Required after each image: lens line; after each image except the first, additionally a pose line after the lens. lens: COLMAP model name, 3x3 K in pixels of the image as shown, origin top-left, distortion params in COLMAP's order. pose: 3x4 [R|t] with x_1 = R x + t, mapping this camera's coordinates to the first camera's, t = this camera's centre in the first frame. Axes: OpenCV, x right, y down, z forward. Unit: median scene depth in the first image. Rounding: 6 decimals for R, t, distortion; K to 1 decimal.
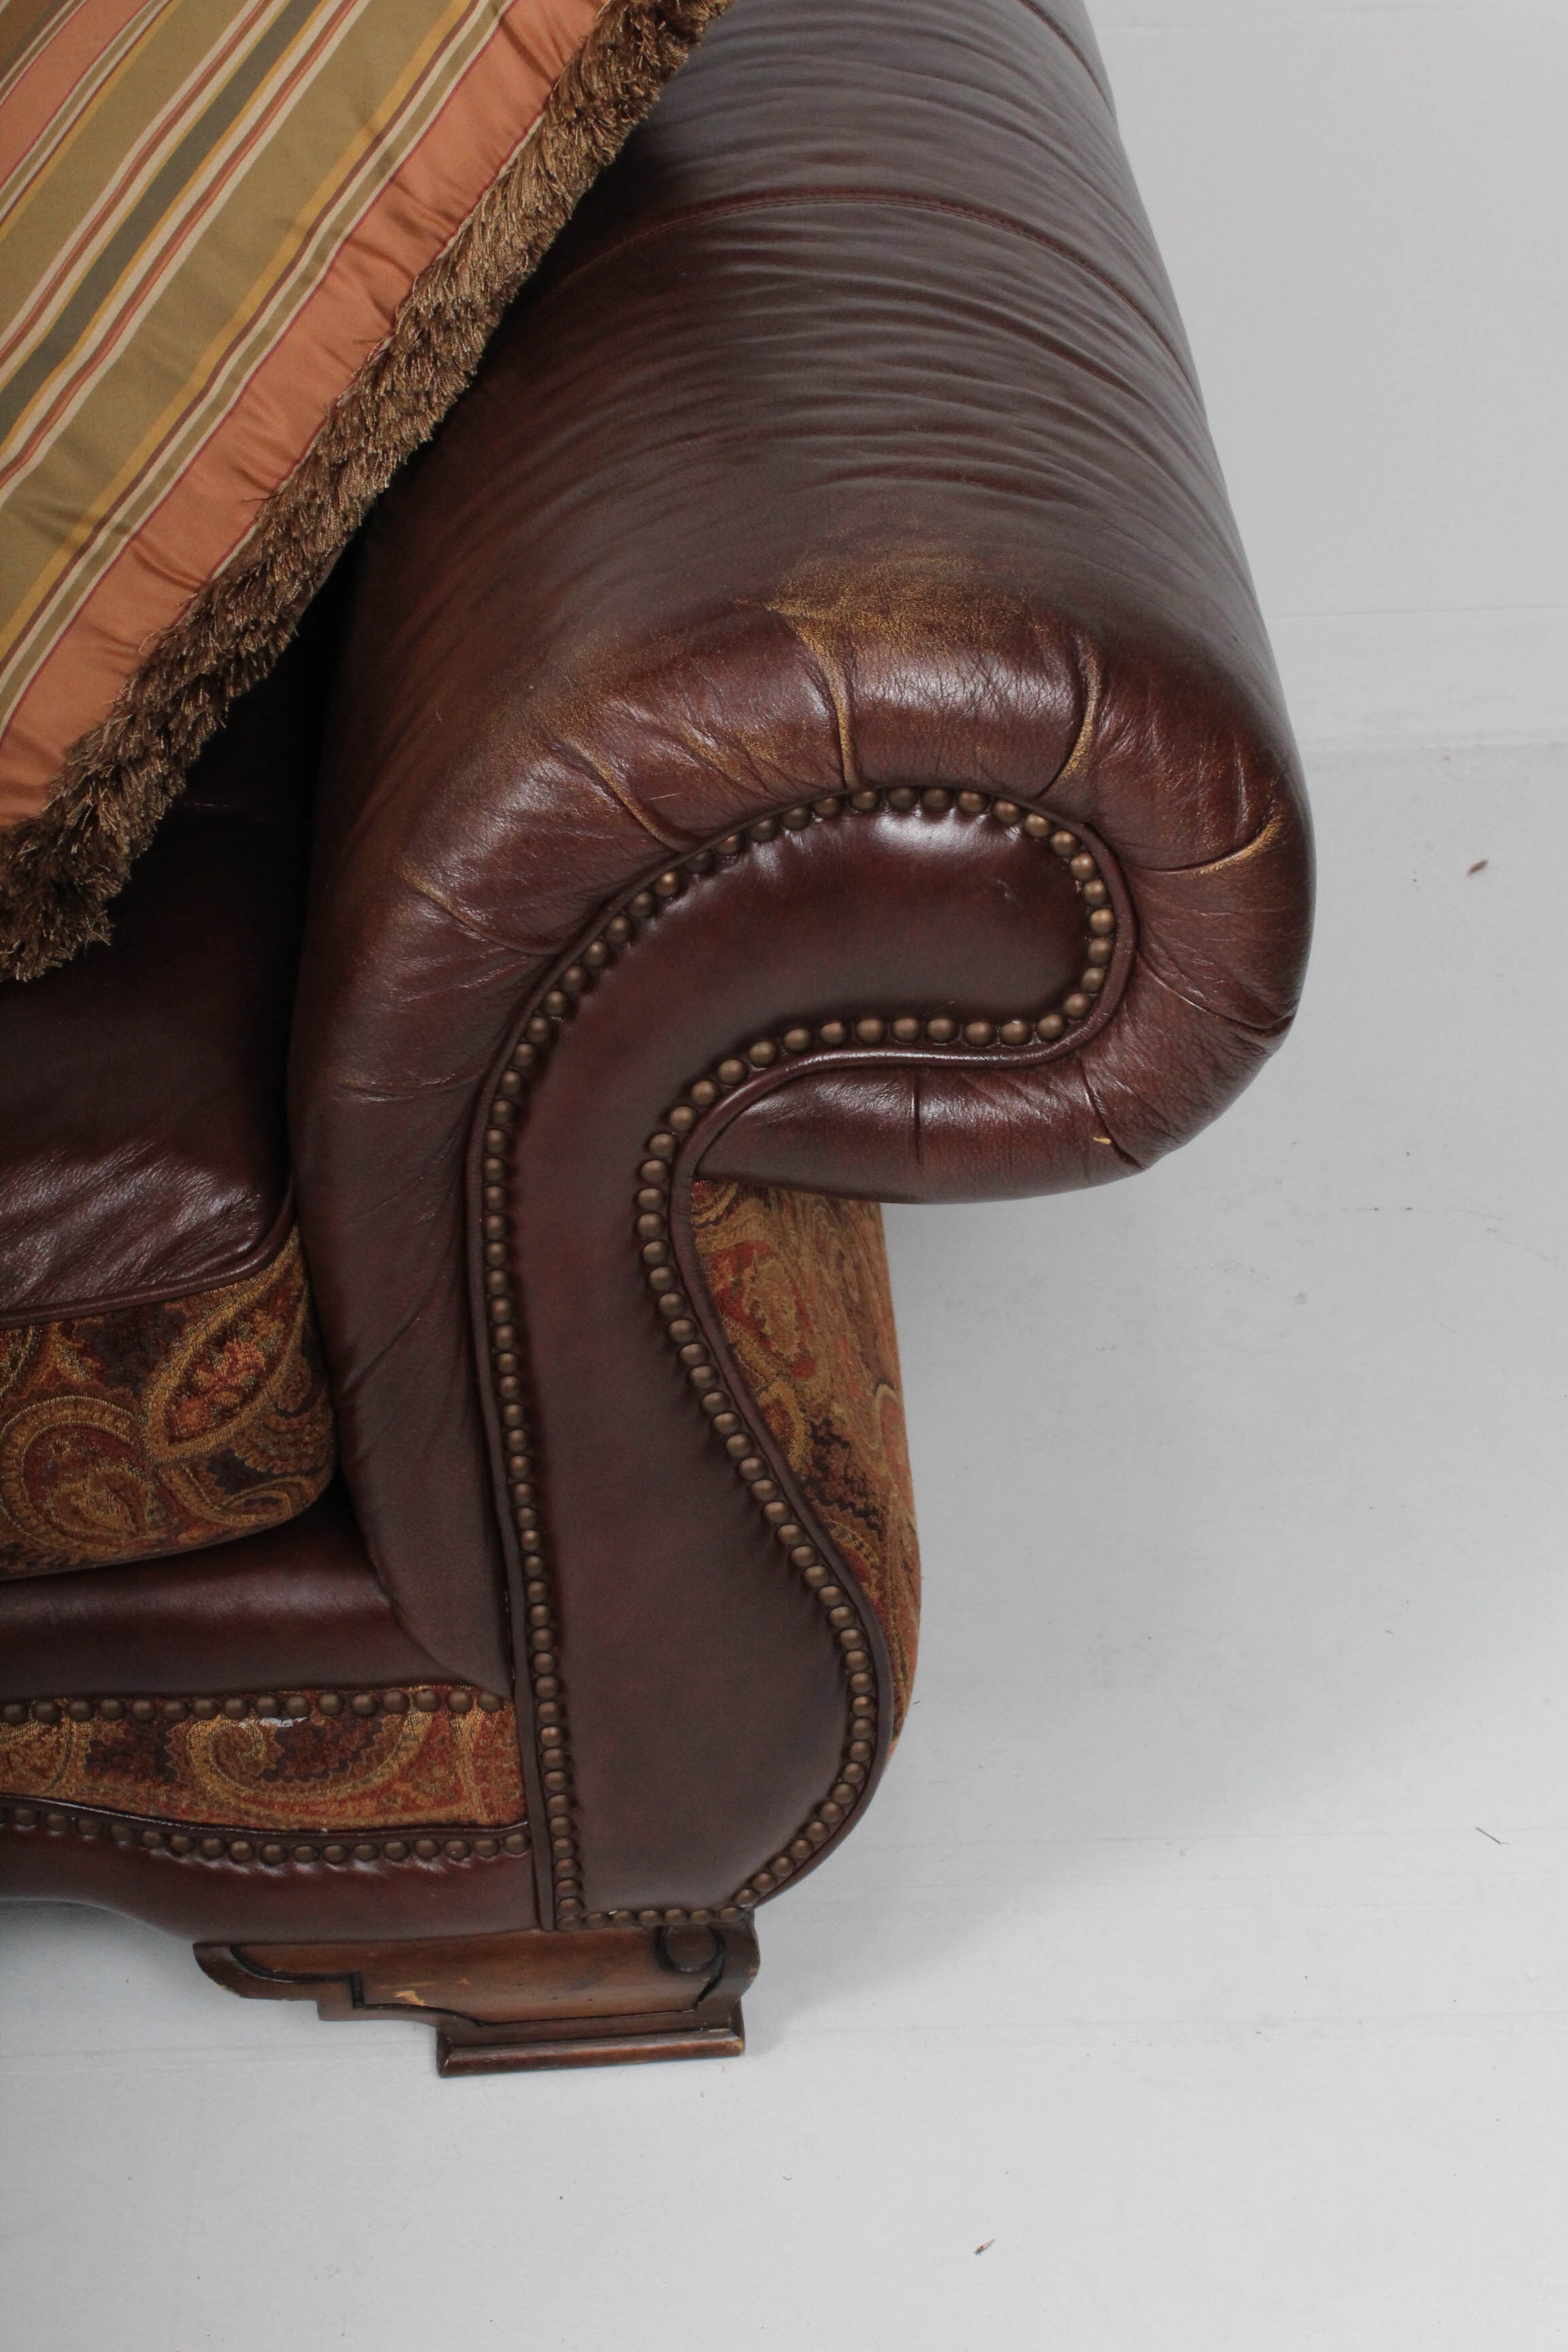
lens RADIAL K [[3772.4, 0, 785.9], [0, 3772.4, 1119.2], [0, 0, 1]] dist [-0.013158, 0.071766]
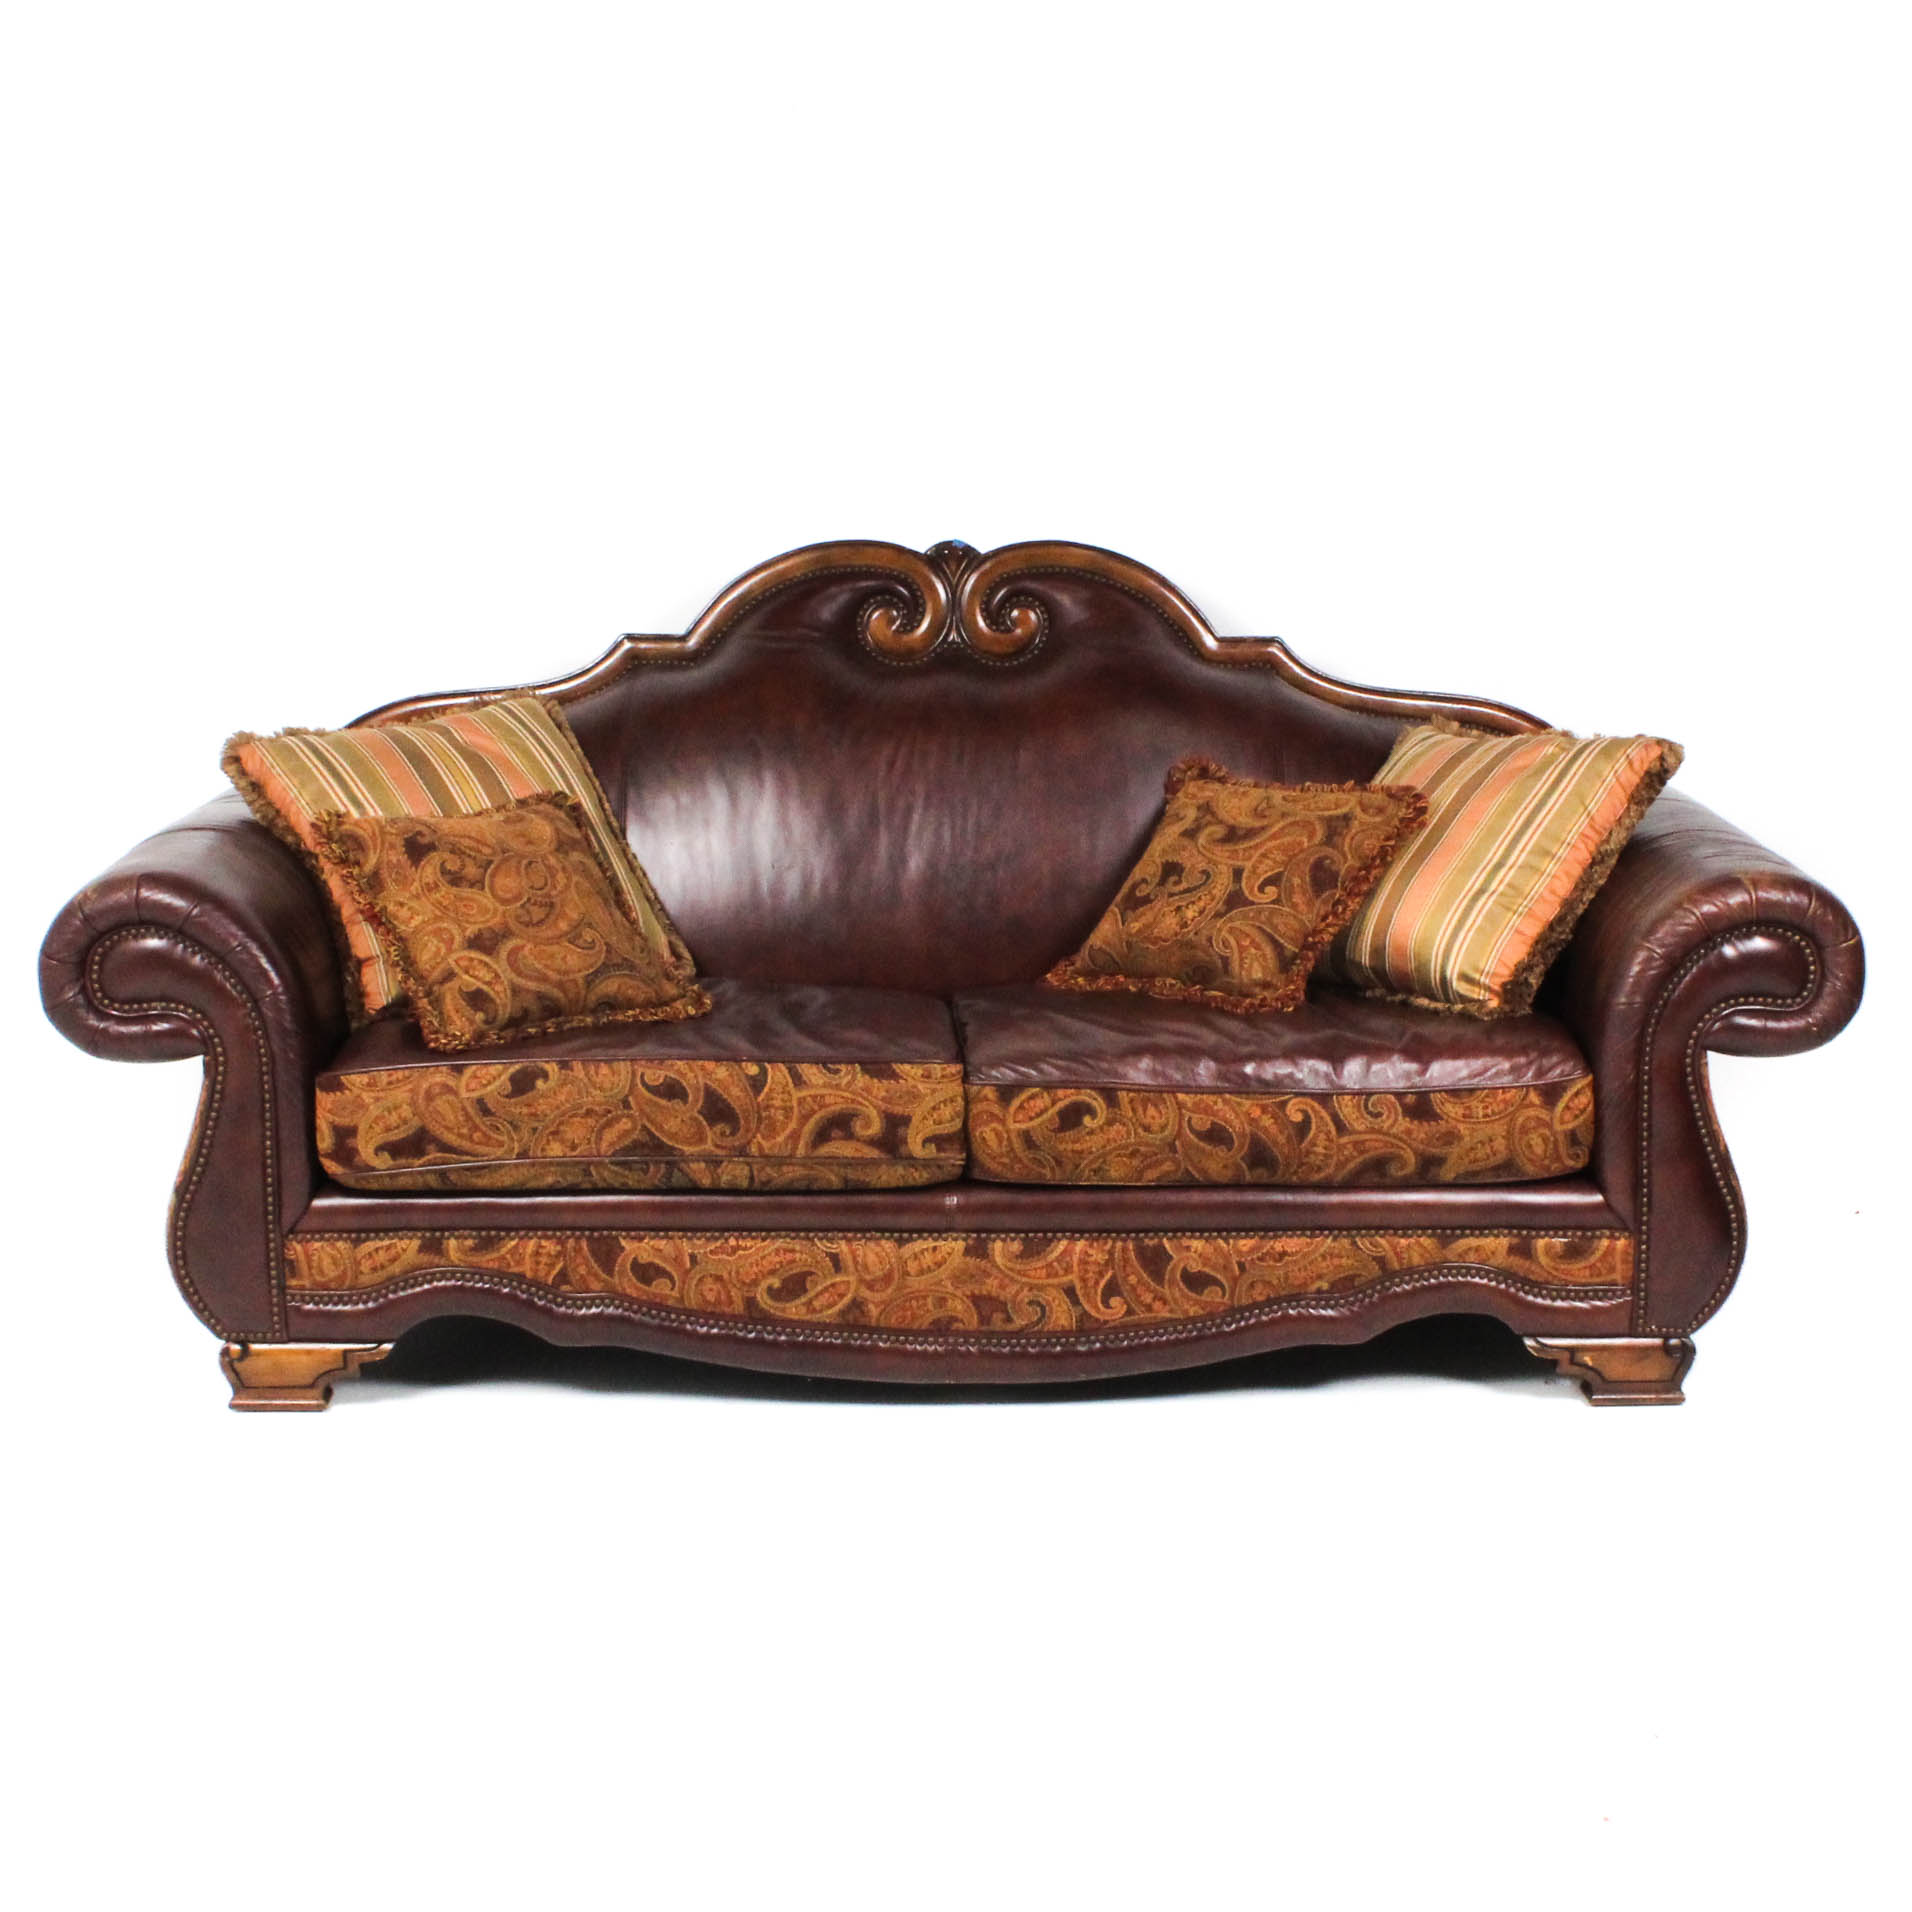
lens RADIAL K [[3089.3, 0, 956.0], [0, 3089.3, 893.0], [0, 0, 1]] dist [-0.133444, -0.132186]
pose [[0.998780, 0.023468, -0.043444, -0.586203], [-0.040488, 0.892872, -0.448487, 1.174806], [0.028264, 0.449699, 0.892733, -1.644664]]
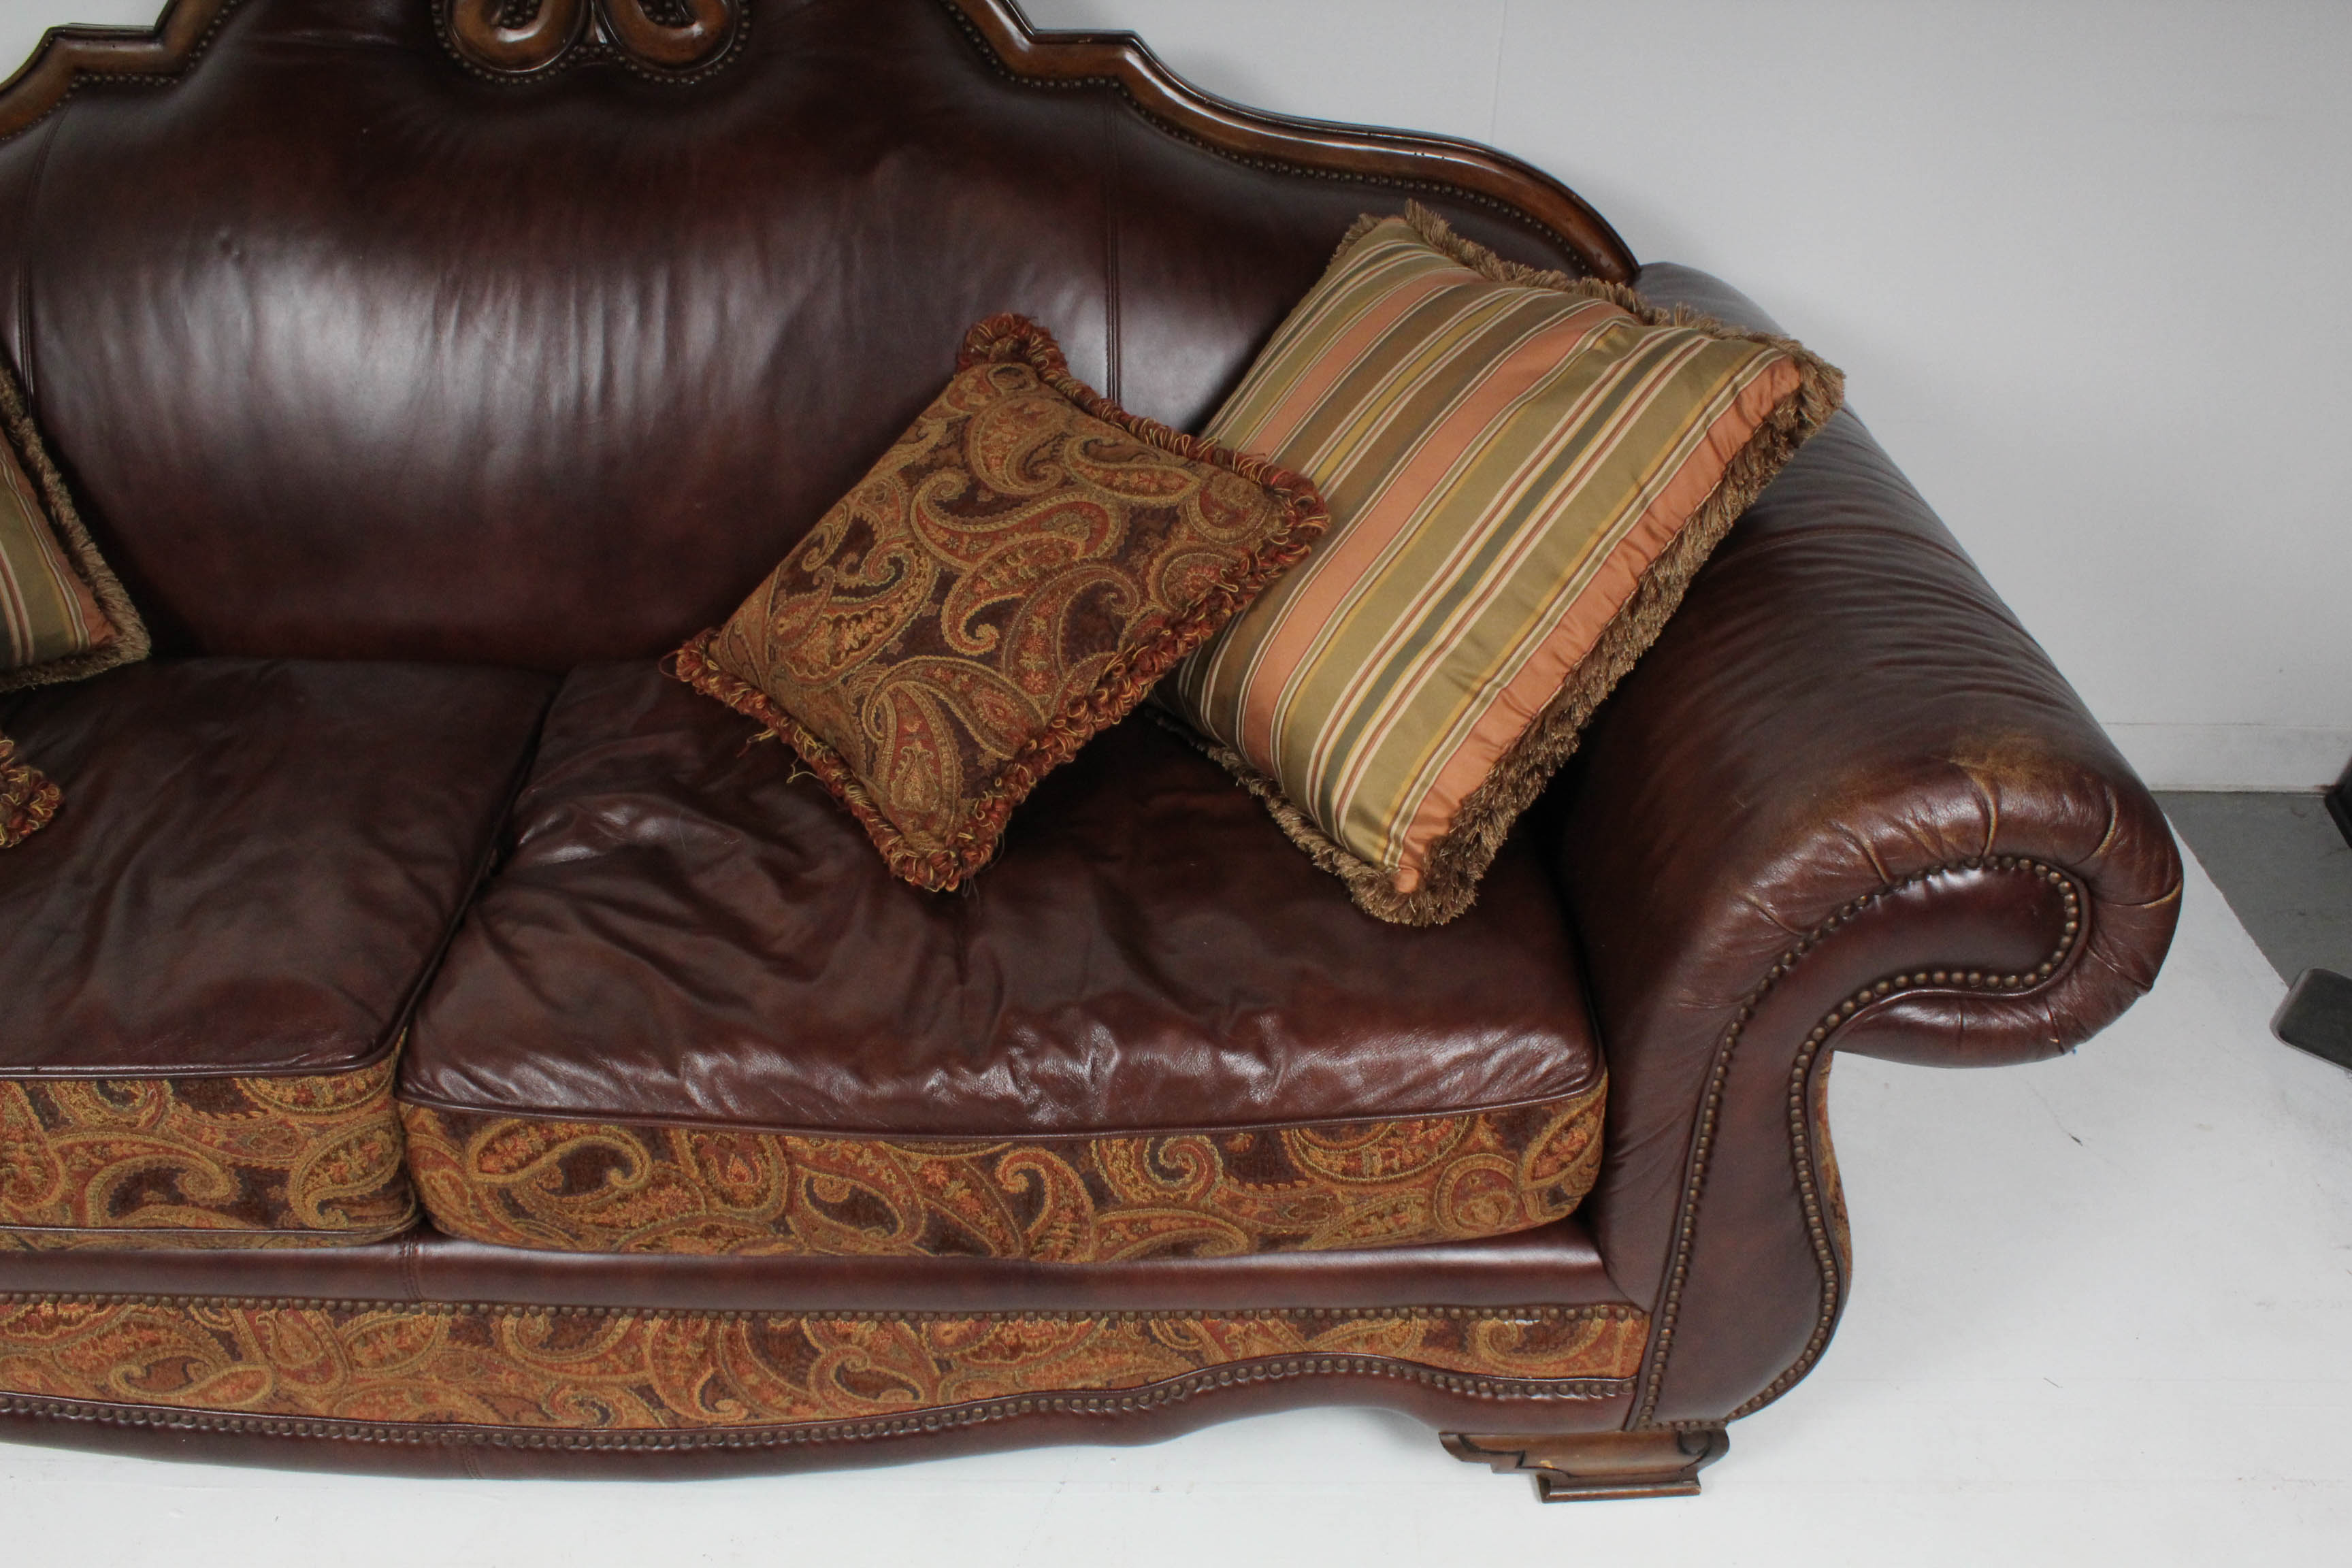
lens RADIAL K [[1946.9, 0, 1176.0], [0, 1946.9, 784.0], [0, 0, 1]] dist [-0.172994, 0.143707]
pose [[0.998873, 0.047459, -0.000139, -0.334005], [-0.047366, 0.996716, -0.065682, -0.036538], [-0.002978, 0.065615, 0.997841, 0.041973]]
